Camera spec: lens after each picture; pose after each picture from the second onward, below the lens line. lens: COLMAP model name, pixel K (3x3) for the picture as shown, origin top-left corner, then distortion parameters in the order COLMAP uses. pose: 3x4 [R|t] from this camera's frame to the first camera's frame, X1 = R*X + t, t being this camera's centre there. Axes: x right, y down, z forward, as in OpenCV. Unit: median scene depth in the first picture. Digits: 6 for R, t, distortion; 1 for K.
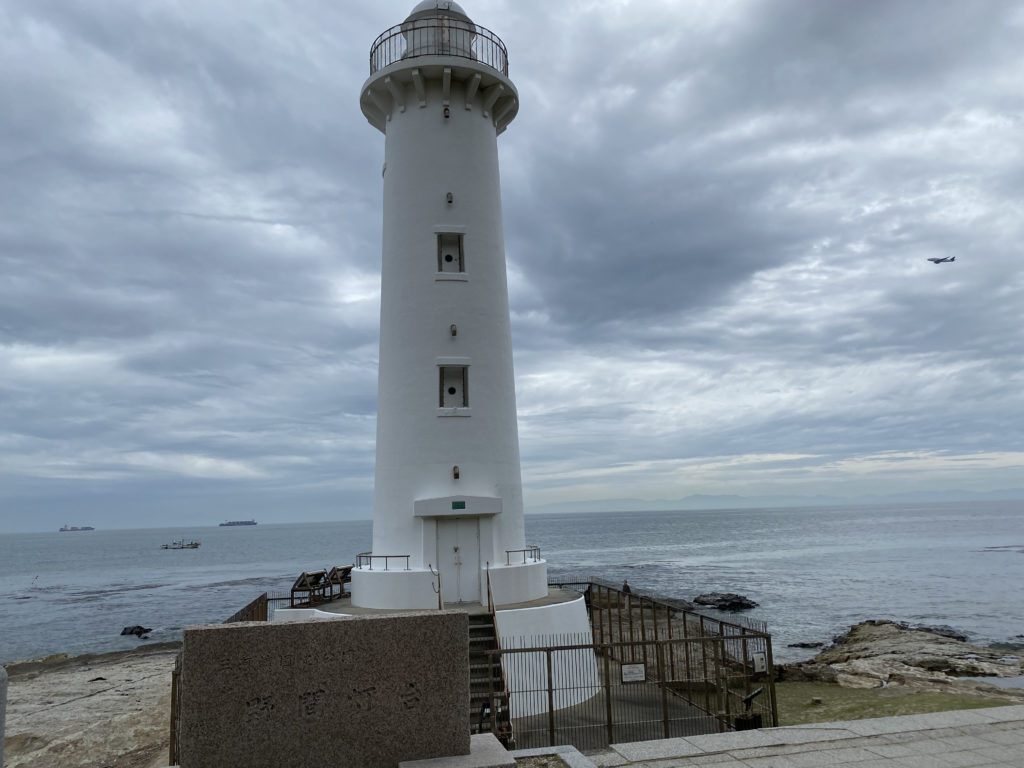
lens RADIAL K [[804.2, 0, 512.0], [0, 804.2, 384.0], [0, 0, 1]] dist [0.135678, -0.001492]
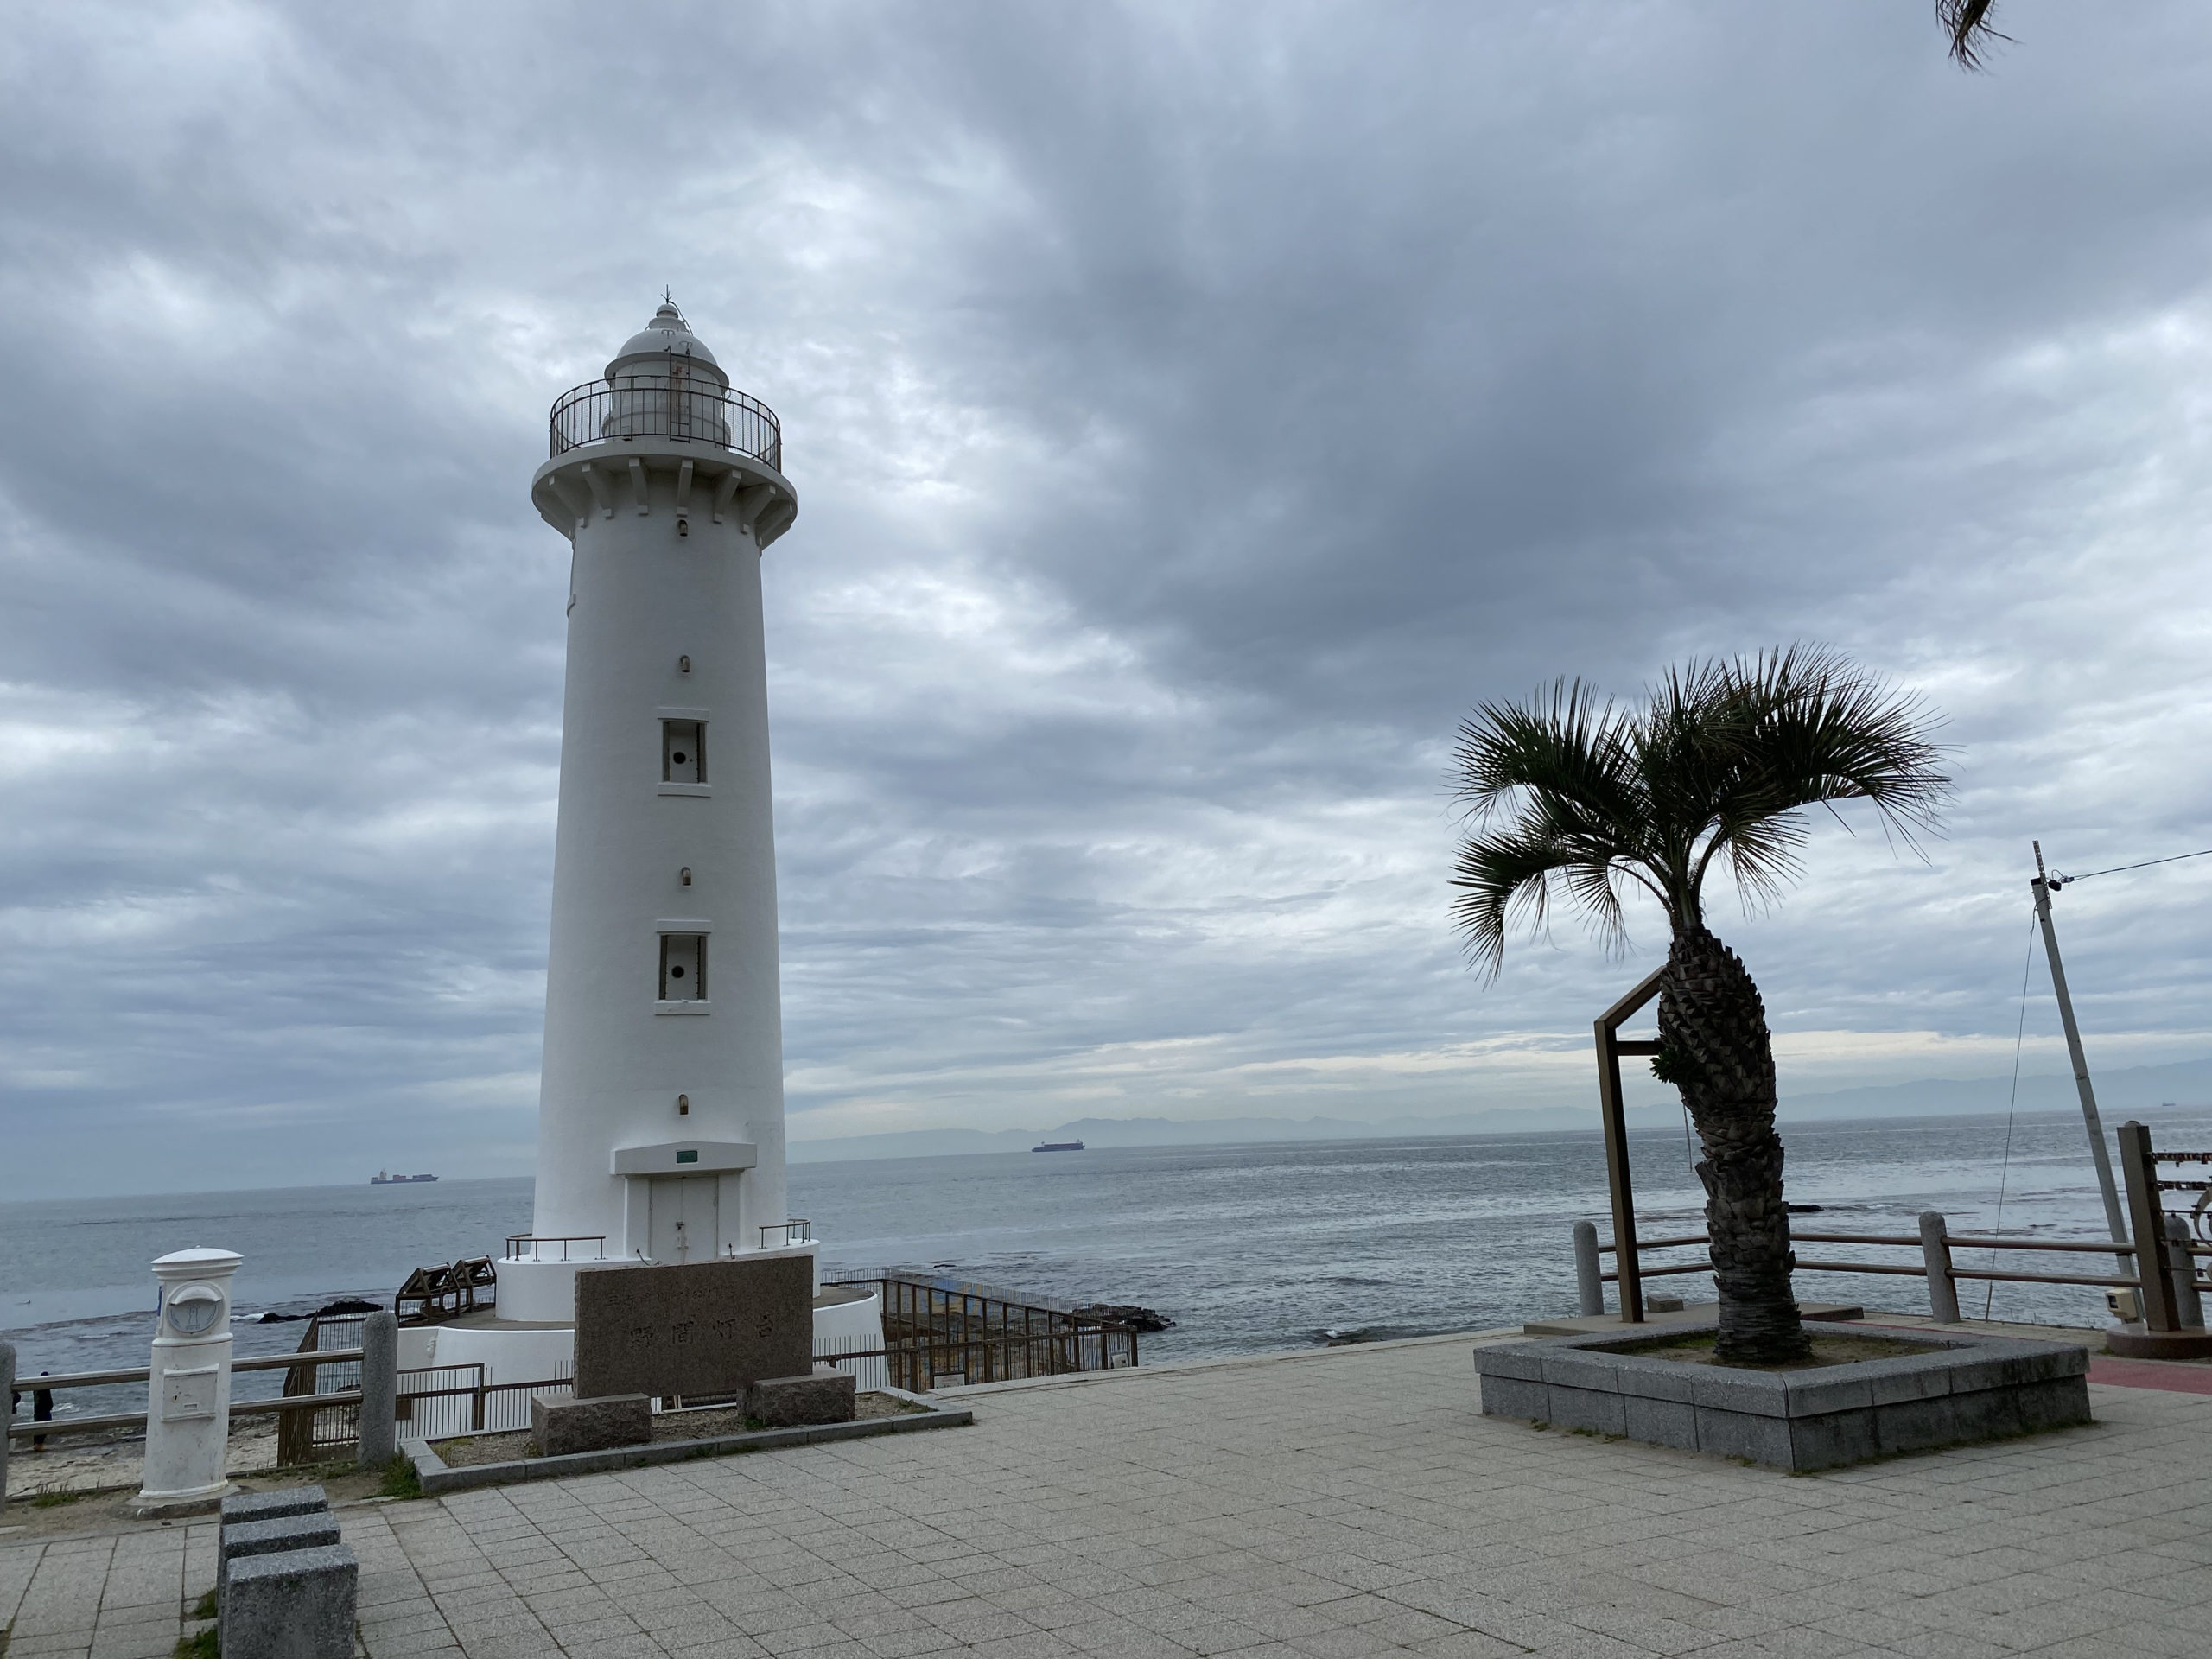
lens RADIAL K [[1712.8, 0, 1106.0], [0, 1712.8, 829.5], [0, 0, 1]] dist [0.071843, -0.001190]
pose [[0.973721, 0.036648, 0.224778, -0.054428], [-0.029595, 0.998961, -0.034668, -0.064474], [-0.225814, 0.027105, 0.973793, -0.374542]]
